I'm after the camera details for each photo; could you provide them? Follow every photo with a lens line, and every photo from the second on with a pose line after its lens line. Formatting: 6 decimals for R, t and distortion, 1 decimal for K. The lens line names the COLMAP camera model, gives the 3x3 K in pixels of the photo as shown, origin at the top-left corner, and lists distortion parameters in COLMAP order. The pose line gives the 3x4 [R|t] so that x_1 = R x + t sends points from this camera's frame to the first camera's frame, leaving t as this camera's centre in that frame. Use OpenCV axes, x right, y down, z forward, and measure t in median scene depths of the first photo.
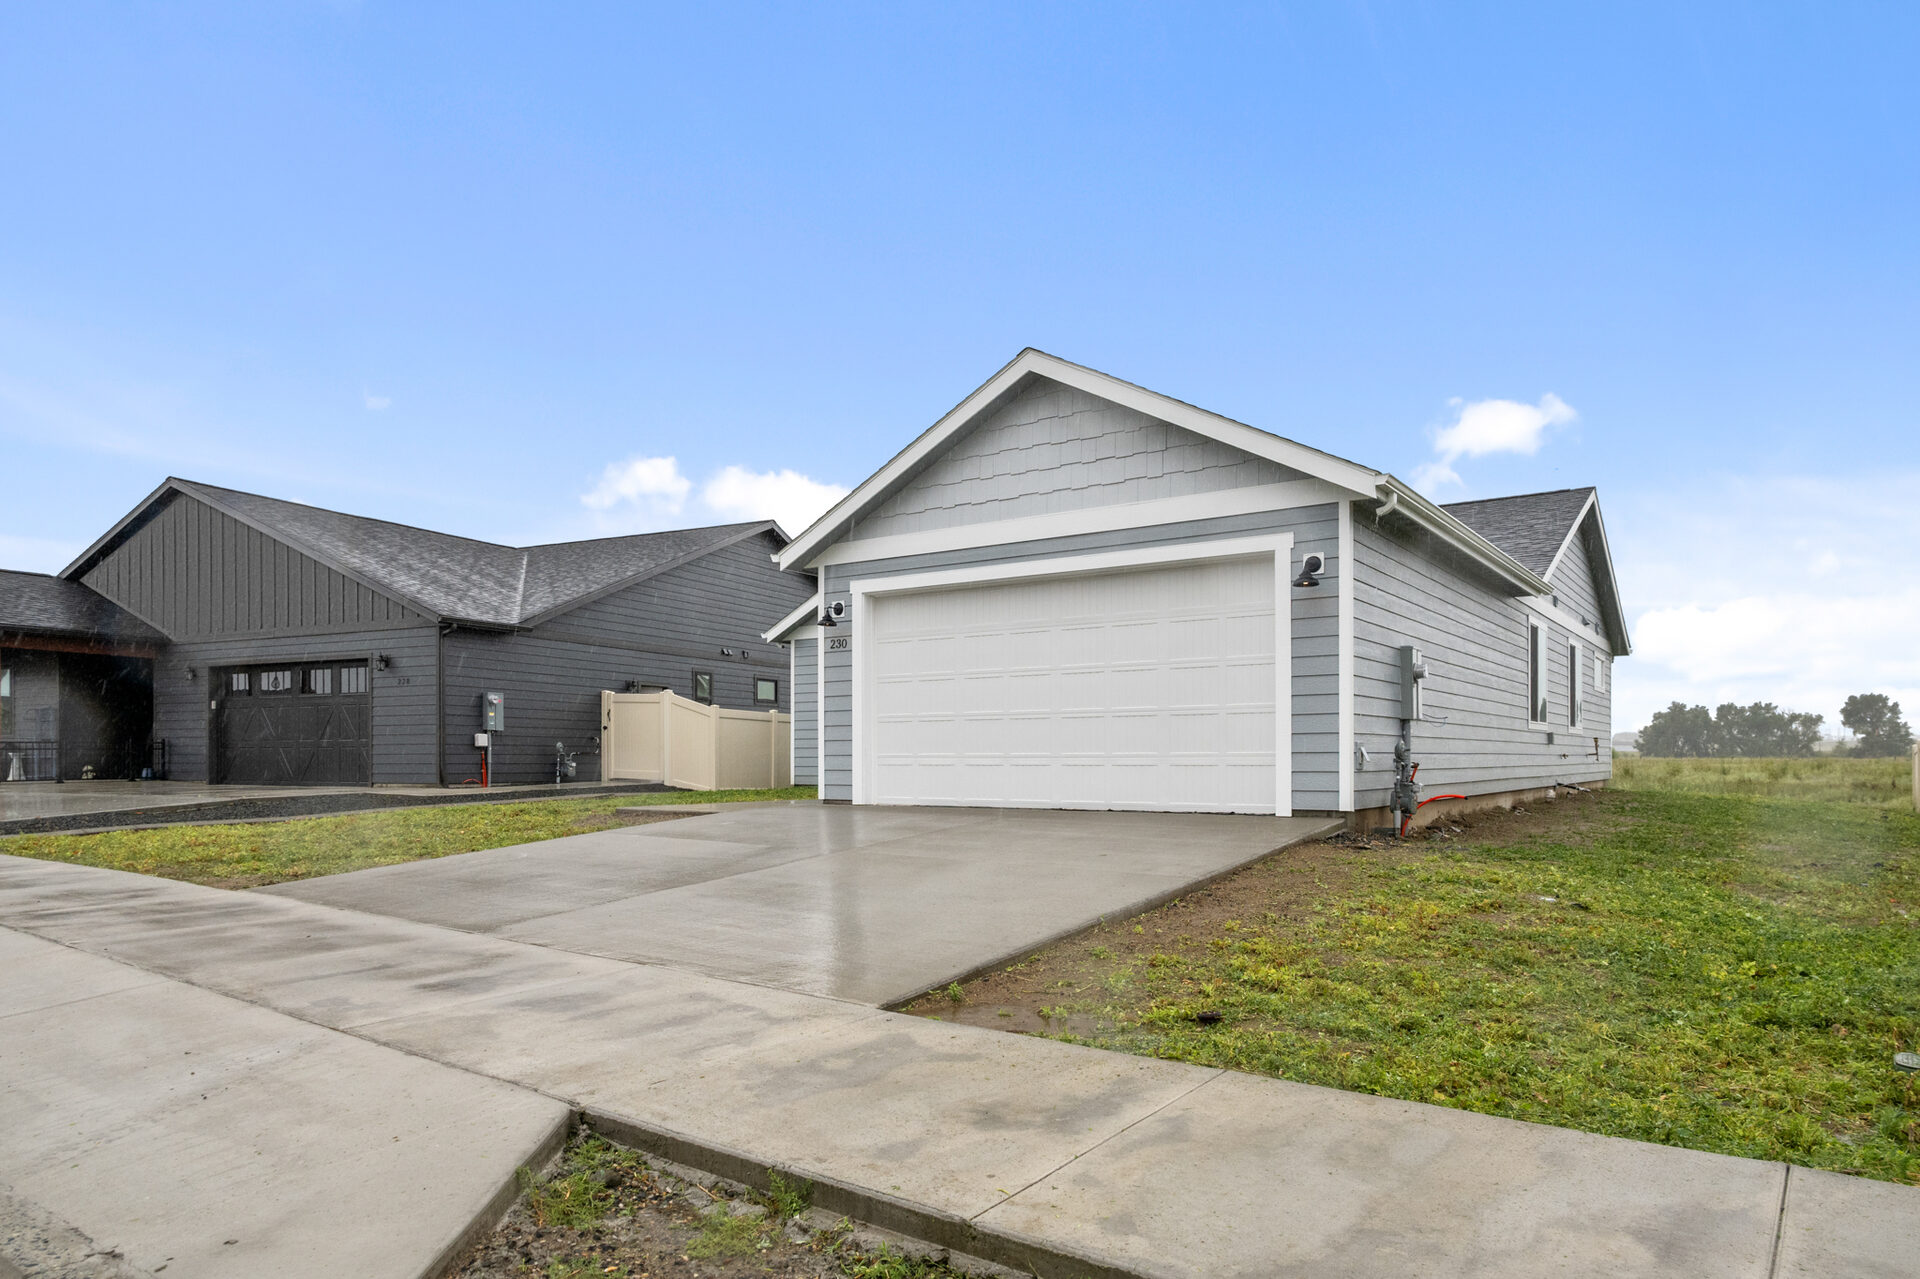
lens RADIAL K [[1185.0, 0, 958.2], [0, 1185.0, 774.8], [0, 0, 1]] dist [-0.000558, 0.001560]
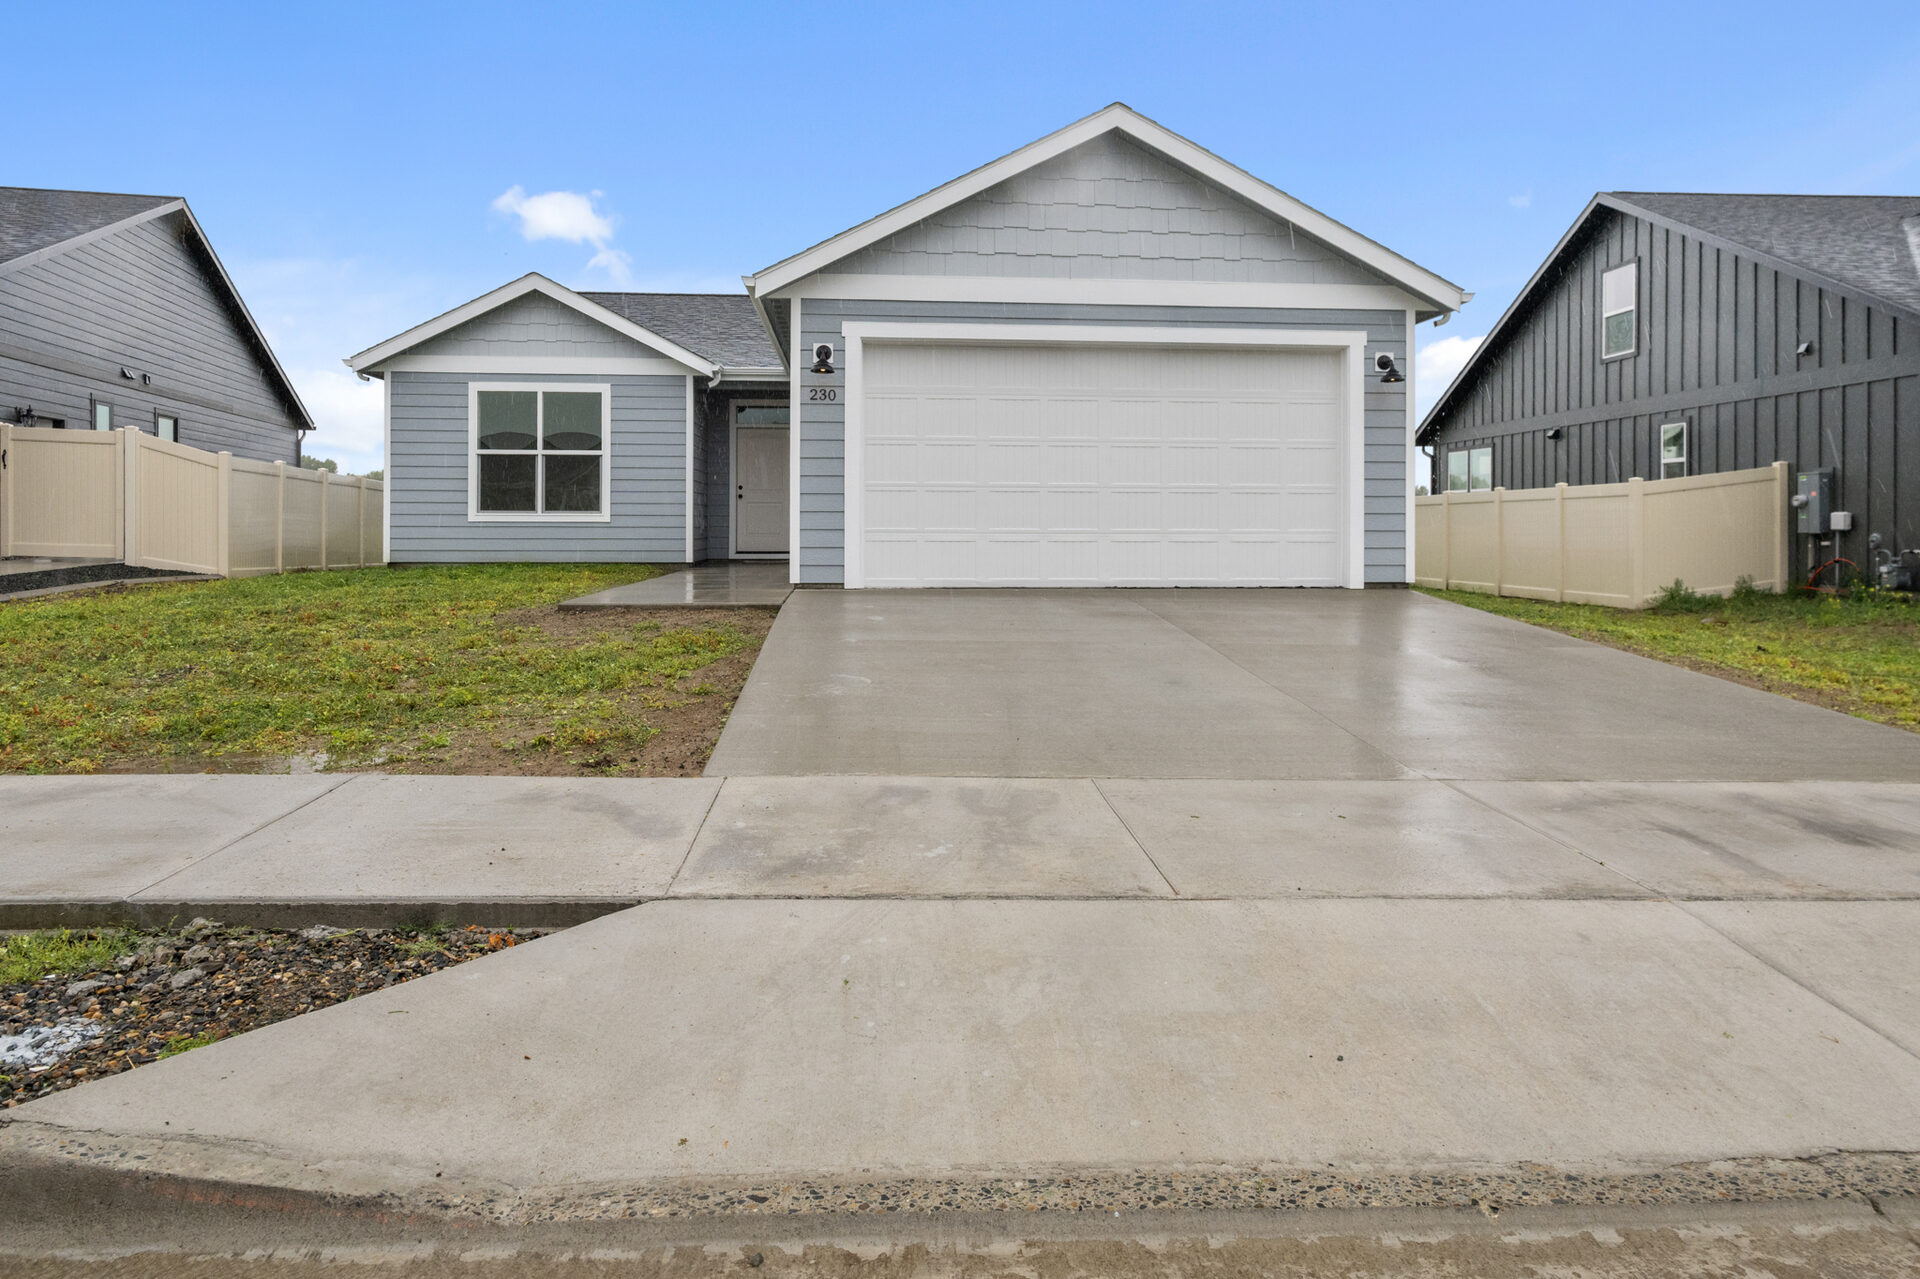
lens RADIAL K [[1187.2, 0, 952.5], [0, 1187.2, 538.8], [0, 0, 1]] dist [0.002740, 0.000470]
pose [[0.772992, -0.003089, 0.634408, -0.345115], [0.003191, 0.999994, 0.000982, -0.006483], [-0.634407, 0.001266, 0.772998, 0.186854]]
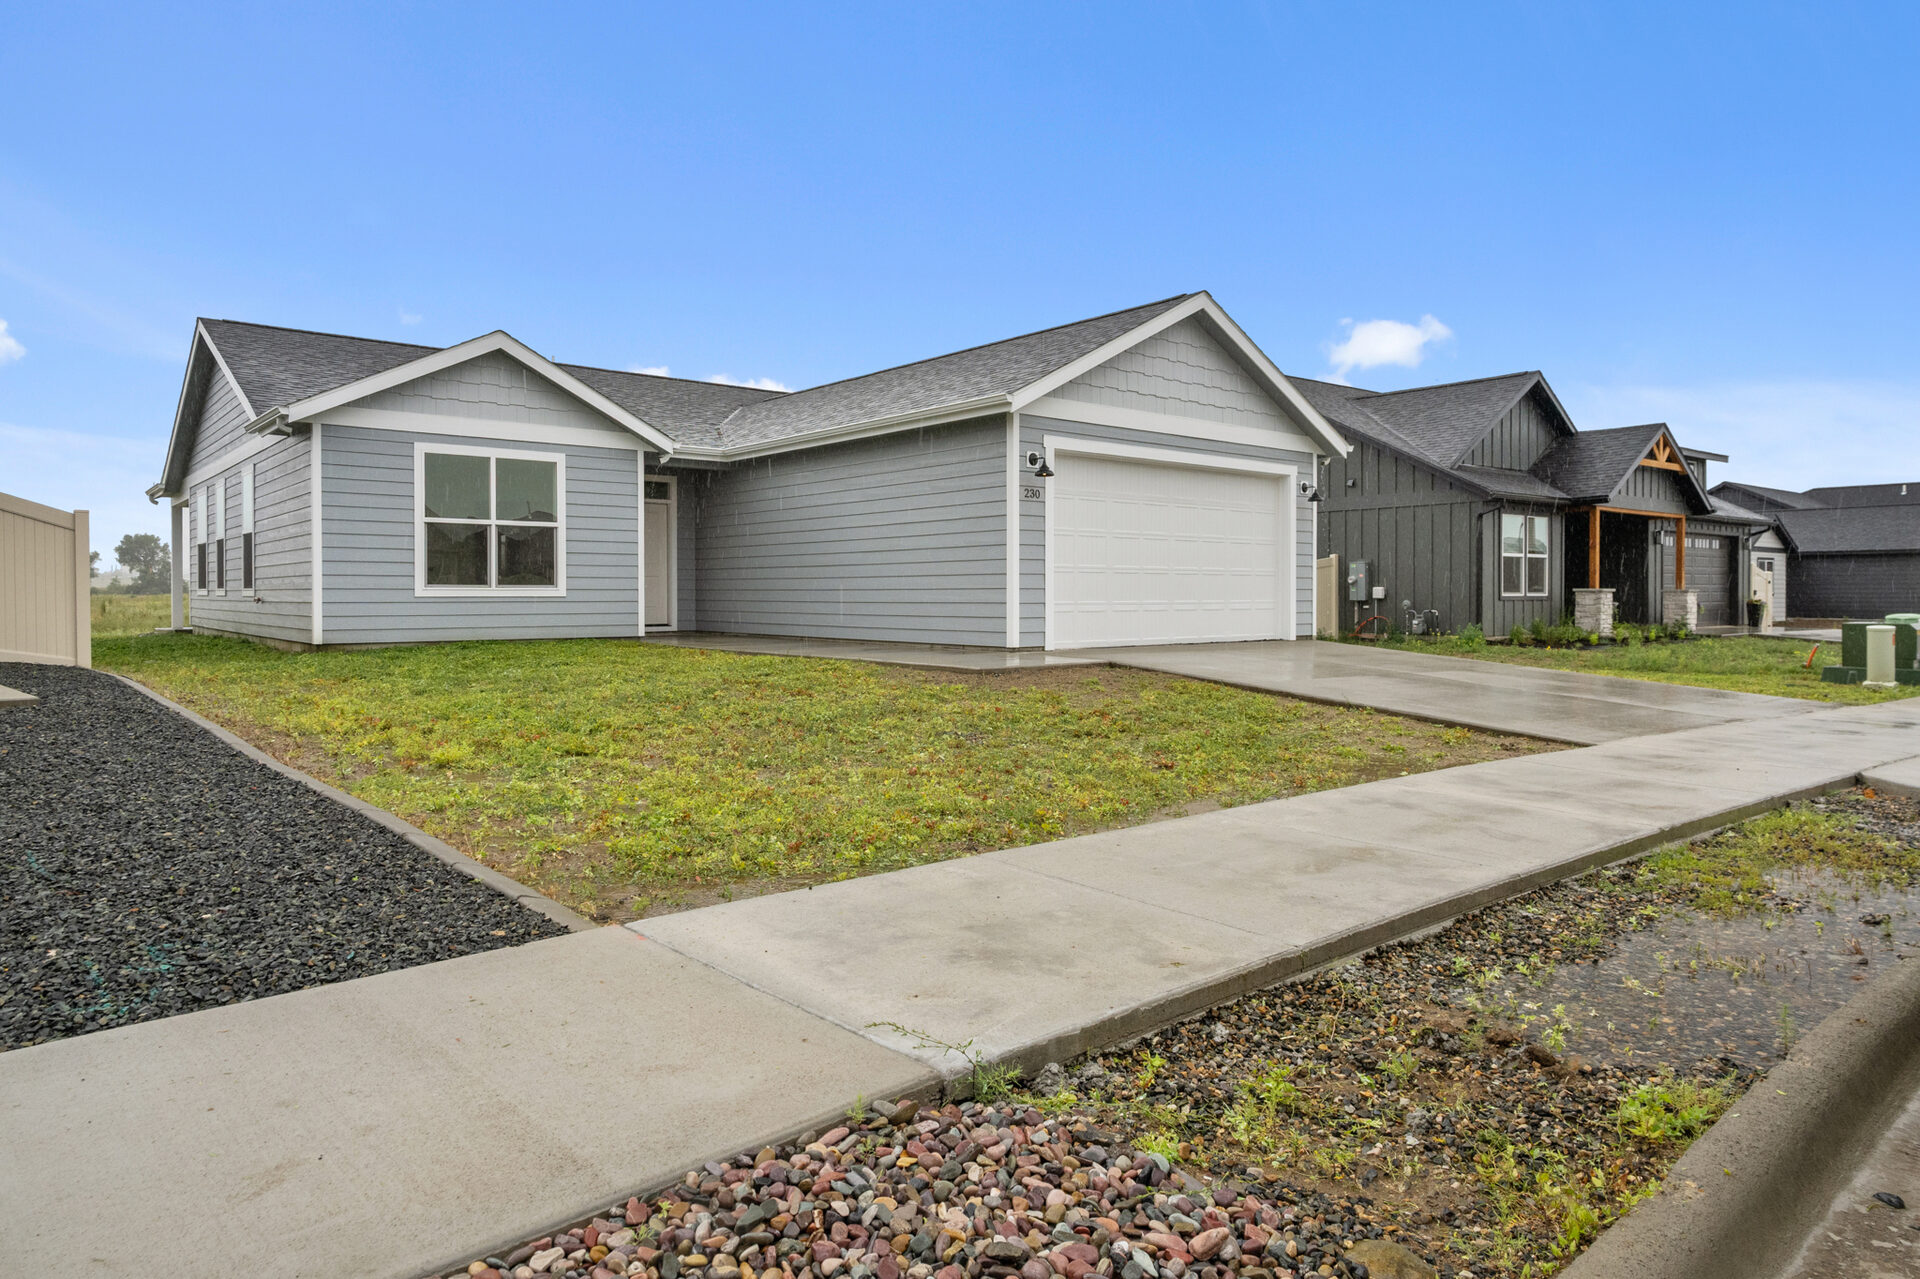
lens RADIAL K [[1159.7, 0, 960.0], [0, 1159.7, 639.5], [0, 0, 1]] dist [-0.007556, -0.000287]
pose [[0.266789, -0.035638, 0.963096, -0.670421], [0.011569, 0.999363, 0.033775, -0.012017], [-0.963685, 0.002132, 0.267031, 0.491747]]
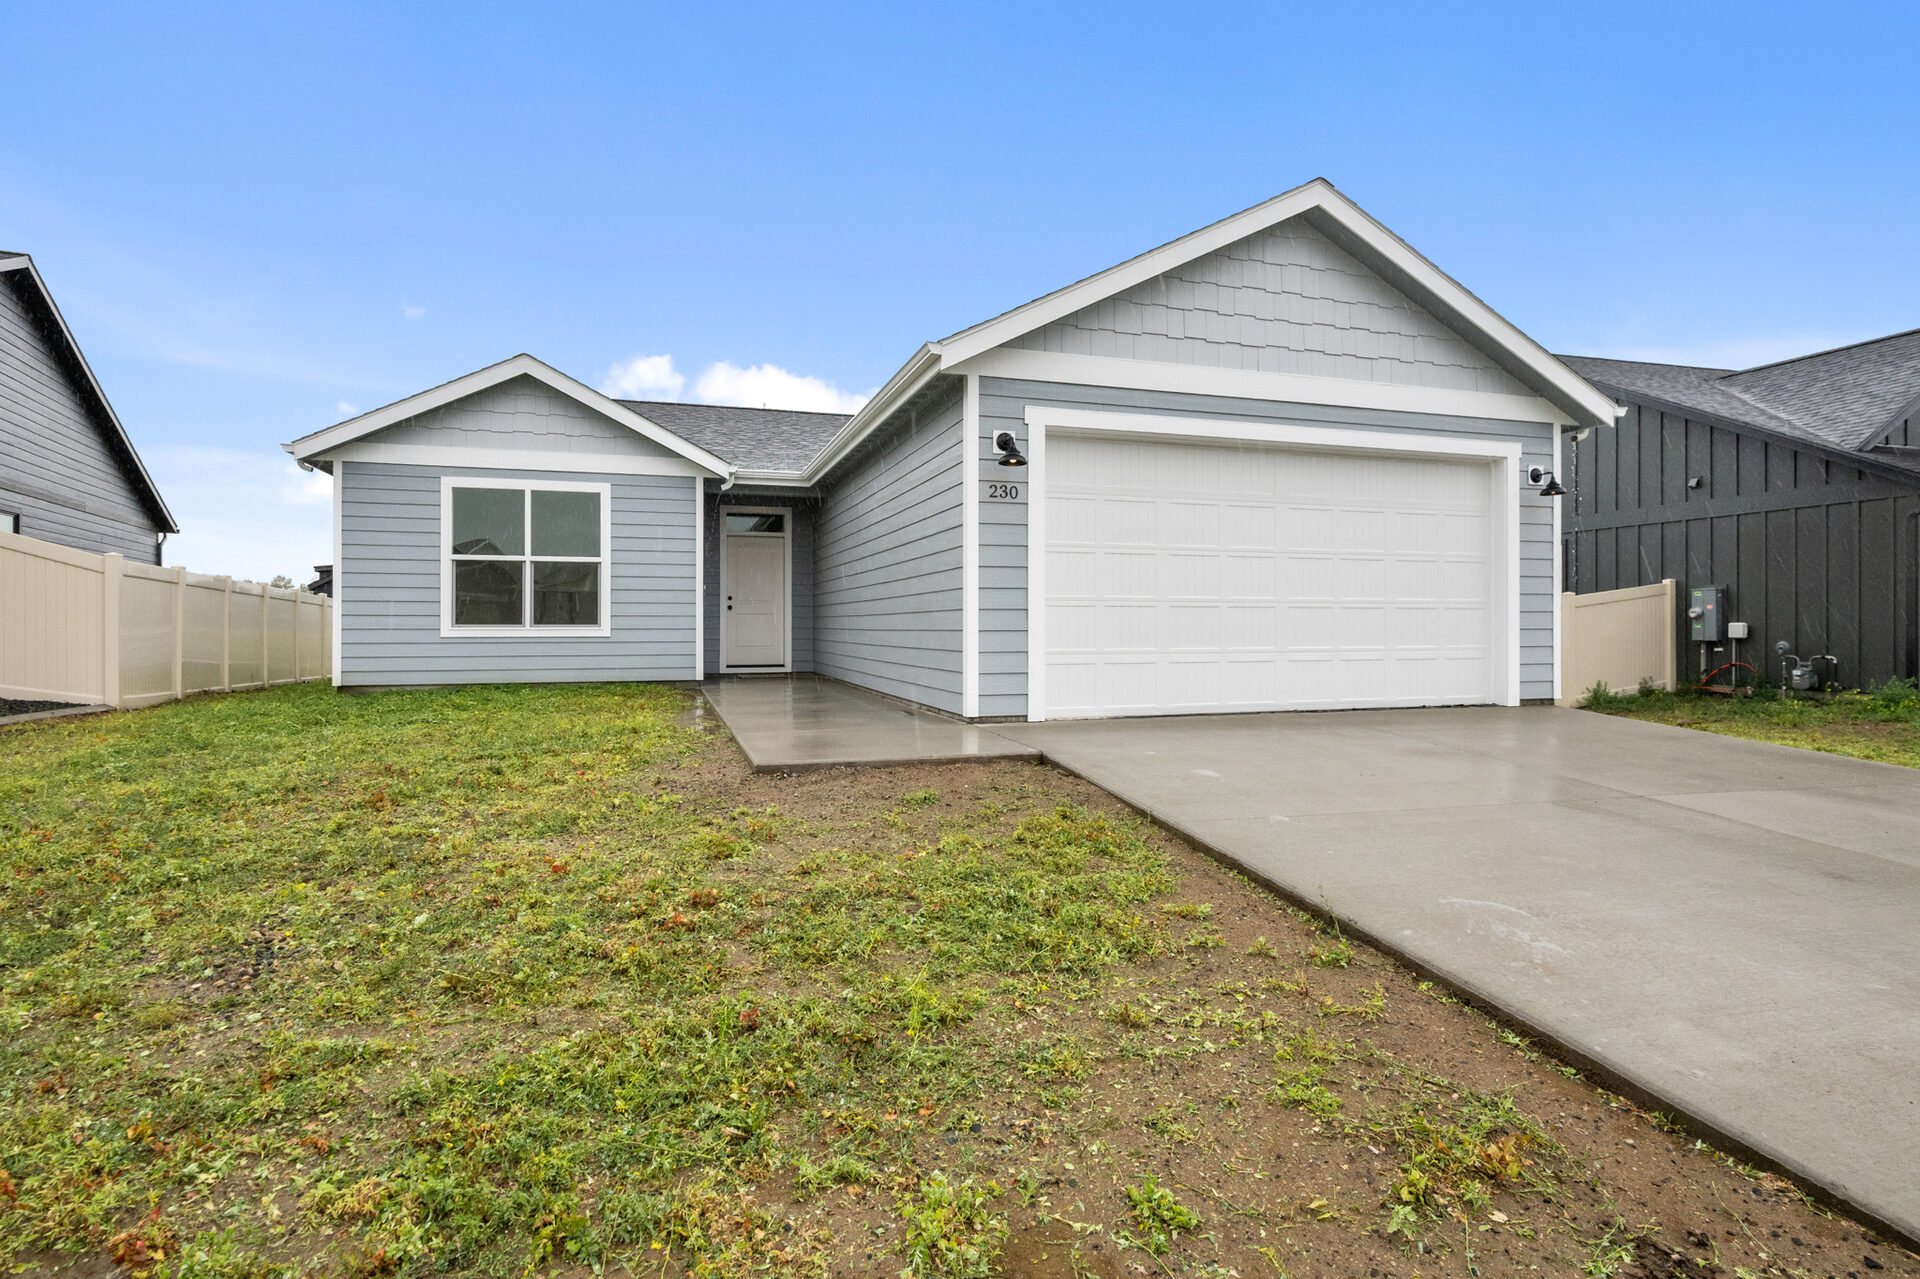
lens RADIAL K [[972.3, 0, 960.0], [0, 972.3, 639.5], [0, 0, 1]] dist [-0.002970, 0.001618]
pose [[0.612115, -0.009111, 0.790716, -0.353161], [0.009144, 0.999948, 0.004444, -0.016343], [-0.790716, 0.004510, 0.612167, 0.415056]]
